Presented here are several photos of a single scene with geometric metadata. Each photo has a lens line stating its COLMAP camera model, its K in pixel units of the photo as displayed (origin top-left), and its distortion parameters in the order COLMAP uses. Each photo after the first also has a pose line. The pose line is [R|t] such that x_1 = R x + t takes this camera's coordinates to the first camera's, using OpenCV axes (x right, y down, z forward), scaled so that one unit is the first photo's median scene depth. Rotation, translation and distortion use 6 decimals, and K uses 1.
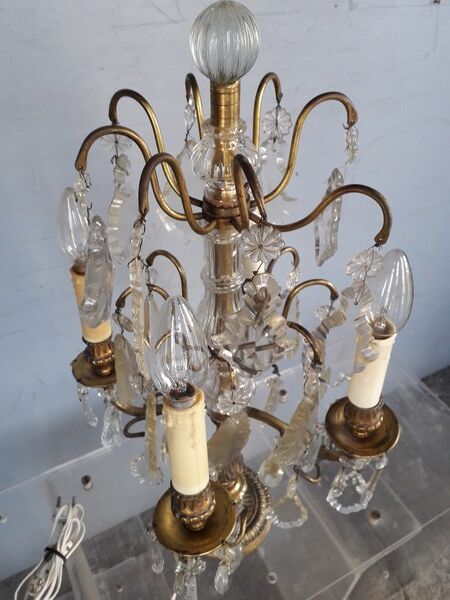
lens RADIAL K [[474.8, 0, 225.0], [0, 474.8, 300.0], [0, 0, 1]] dist [0.147295, -0.307399]
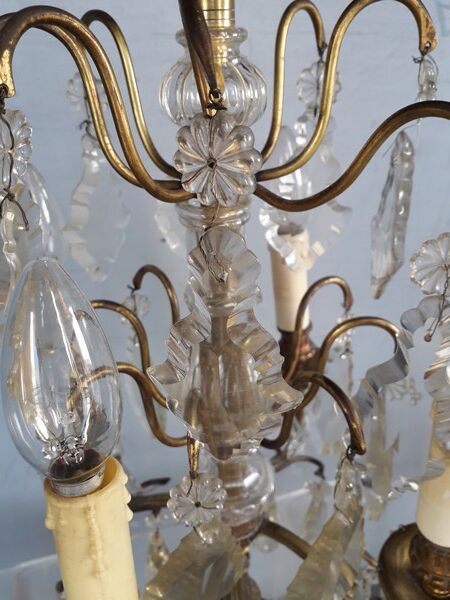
lens RADIAL K [[484.7, 0, 225.0], [0, 484.7, 300.0], [0, 0, 1]] dist [-0.007723, -0.012498]
pose [[0.980850, 0.072982, -0.180573, 0.125205], [-0.106381, 0.977373, -0.182827, 0.075072], [0.163144, 0.198536, 0.966420, 0.372594]]
